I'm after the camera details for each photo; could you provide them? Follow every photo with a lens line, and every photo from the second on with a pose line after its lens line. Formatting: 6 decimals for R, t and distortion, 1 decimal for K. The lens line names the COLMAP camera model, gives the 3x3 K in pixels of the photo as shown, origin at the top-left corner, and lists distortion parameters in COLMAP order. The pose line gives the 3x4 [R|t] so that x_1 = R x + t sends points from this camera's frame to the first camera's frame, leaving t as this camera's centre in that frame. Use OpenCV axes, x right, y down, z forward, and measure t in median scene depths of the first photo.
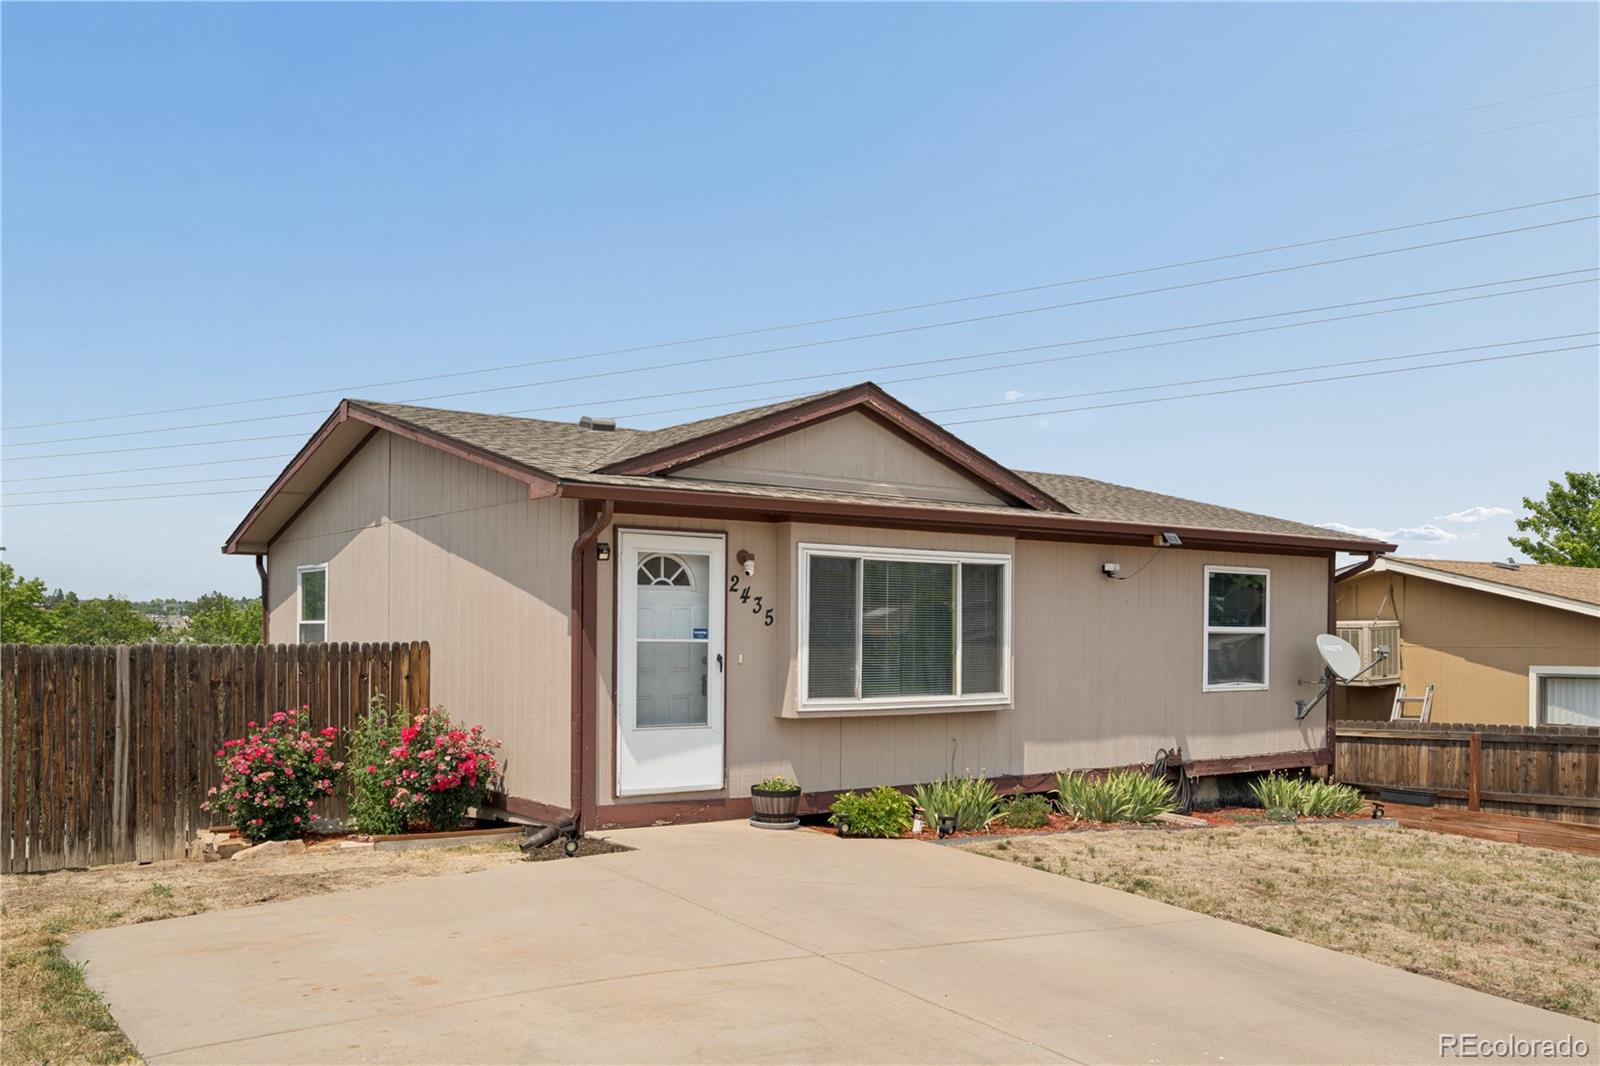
lens RADIAL K [[1286.5, 0, 810.5], [0, 1286.5, 608.8], [0, 0, 1]] dist [0.014677, -0.017064]
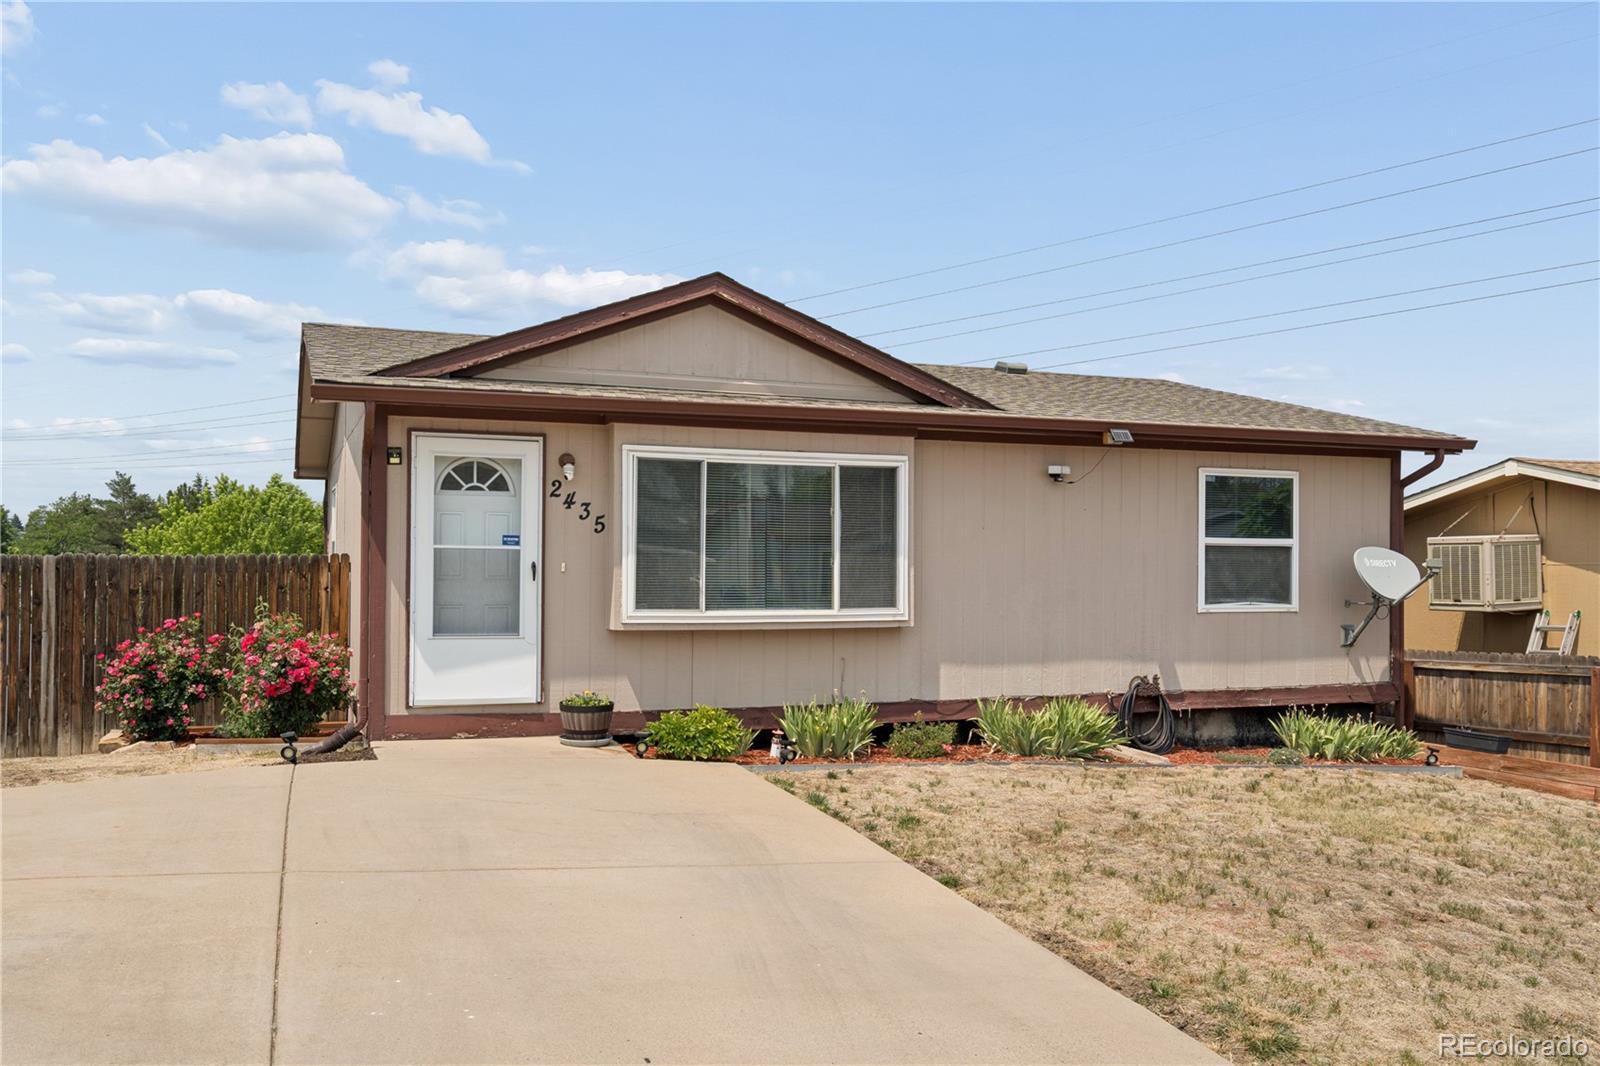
lens RADIAL K [[1286.5, 0, 799.5], [0, 1286.5, 533.5], [0, 0, 1]] dist [0.014677, -0.017064]
pose [[0.968966, -0.006179, -0.247118, 0.328634], [0.004769, 0.999969, -0.006305, 0.019242], [0.247149, 0.004930, 0.968965, 0.109621]]
